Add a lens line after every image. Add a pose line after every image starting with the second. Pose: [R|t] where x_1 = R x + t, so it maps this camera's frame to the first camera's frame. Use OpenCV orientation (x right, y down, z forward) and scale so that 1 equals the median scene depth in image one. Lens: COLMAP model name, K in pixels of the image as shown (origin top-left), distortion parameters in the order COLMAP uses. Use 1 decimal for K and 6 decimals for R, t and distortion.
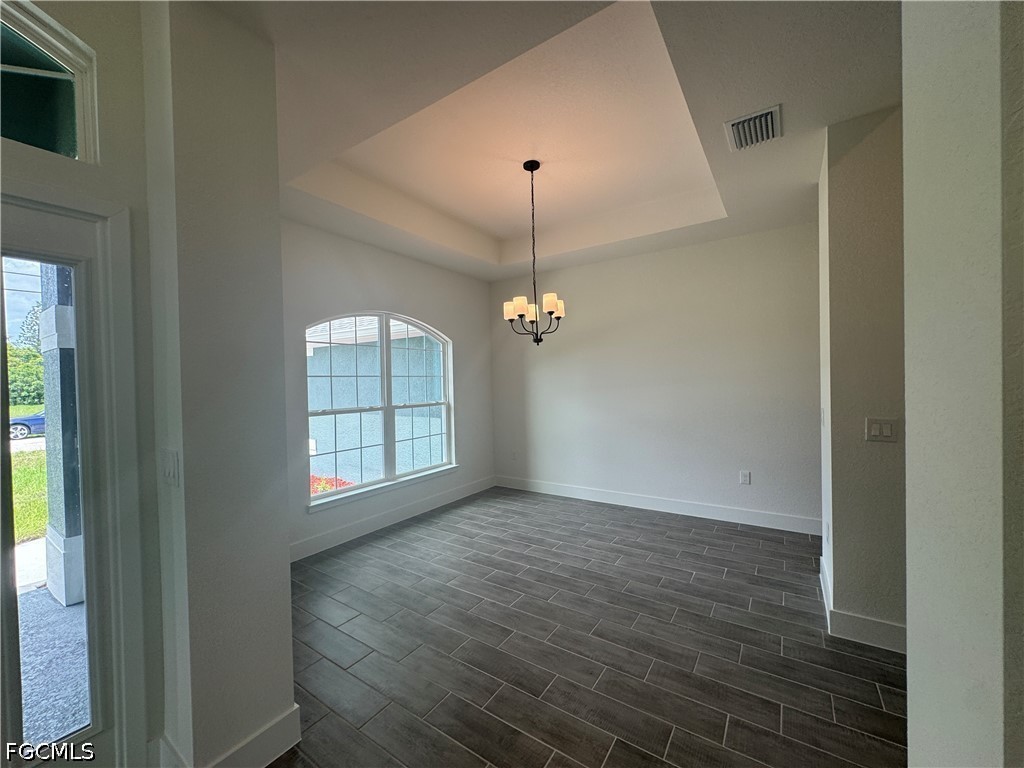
lens RADIAL K [[407.6, 0, 508.3], [0, 407.6, 381.0], [0, 0, 1]] dist [-0.003440, 0.001243]
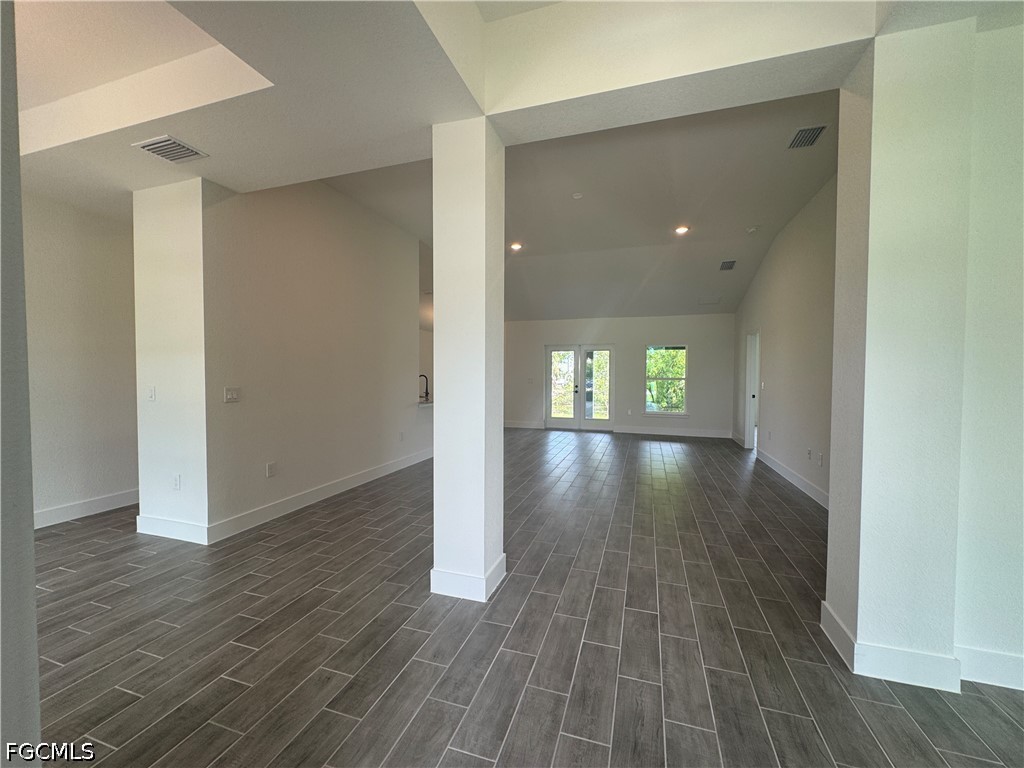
lens RADIAL K [[407.6, 0, 513.4], [0, 407.6, 378.7], [0, 0, 1]] dist [-0.003440, 0.001243]
pose [[-0.270816, 0.005171, 0.962617, -1.103835], [0.006149, 0.999974, -0.003642, 0.089605], [-0.962612, 0.004933, -0.270841, 0.487561]]
